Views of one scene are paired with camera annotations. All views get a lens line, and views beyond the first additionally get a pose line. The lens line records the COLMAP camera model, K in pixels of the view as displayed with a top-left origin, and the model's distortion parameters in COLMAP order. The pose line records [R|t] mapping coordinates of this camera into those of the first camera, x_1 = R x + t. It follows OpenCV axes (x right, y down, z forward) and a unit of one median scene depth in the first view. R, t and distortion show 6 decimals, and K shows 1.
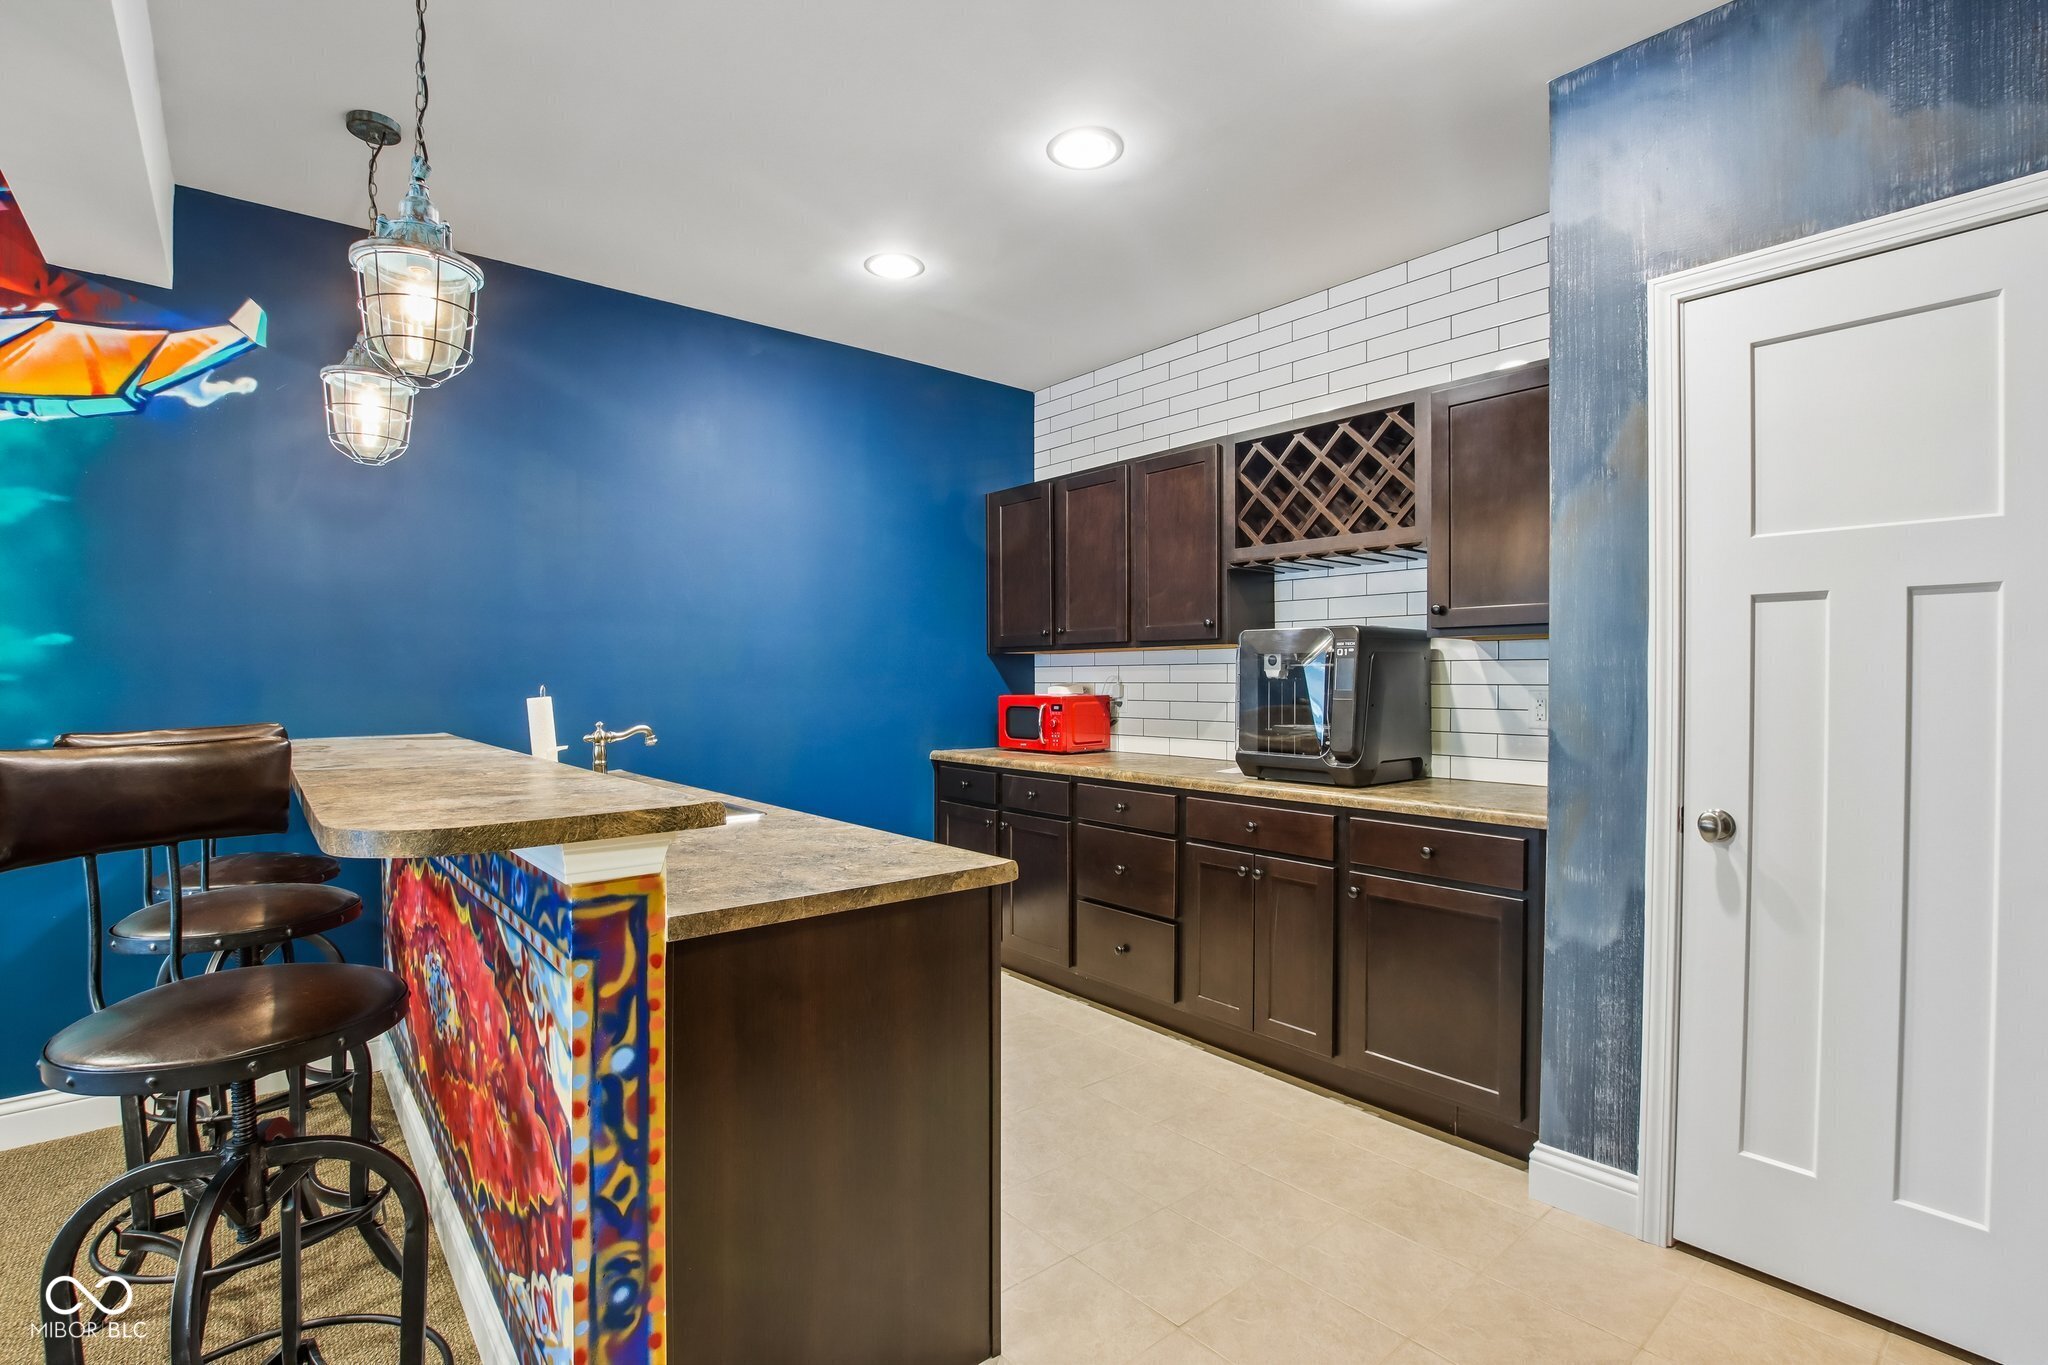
lens RADIAL K [[959.7, 0, 1024.5], [0, 959.7, 686.2], [0, 0, 1]] dist [-0.043573, 0.010217]
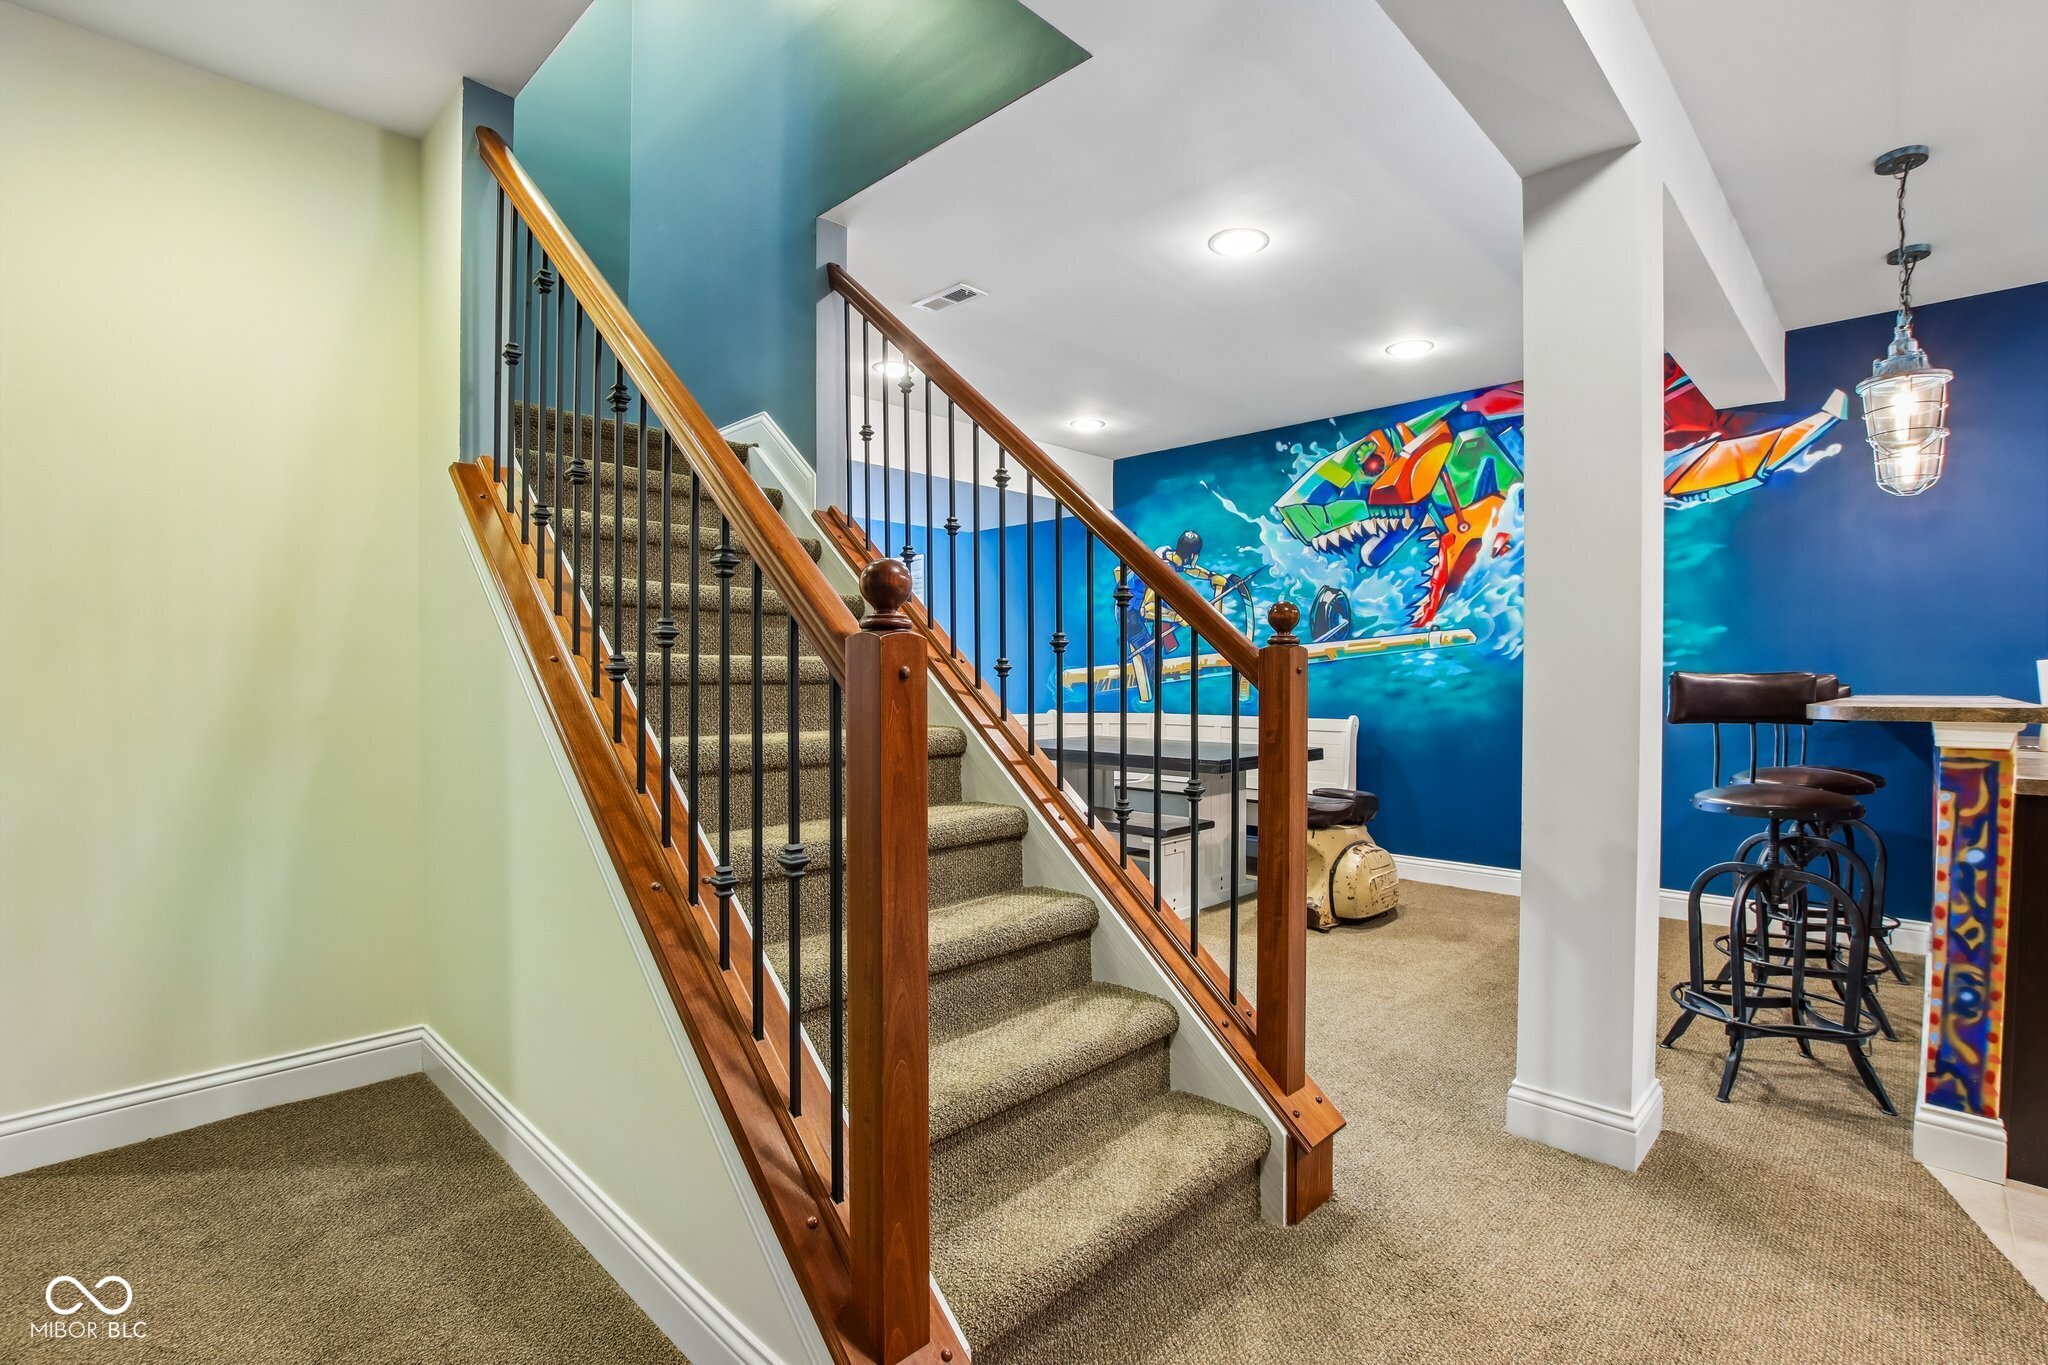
lens RADIAL K [[959.7, 0, 1024.5], [0, 959.7, 686.2], [0, 0, 1]] dist [-0.043573, 0.010217]
pose [[0.105460, 0.013639, -0.994330, 1.011134], [-0.011846, 0.999852, 0.012458, 0.087734], [0.994353, 0.010465, 0.105605, -0.846084]]
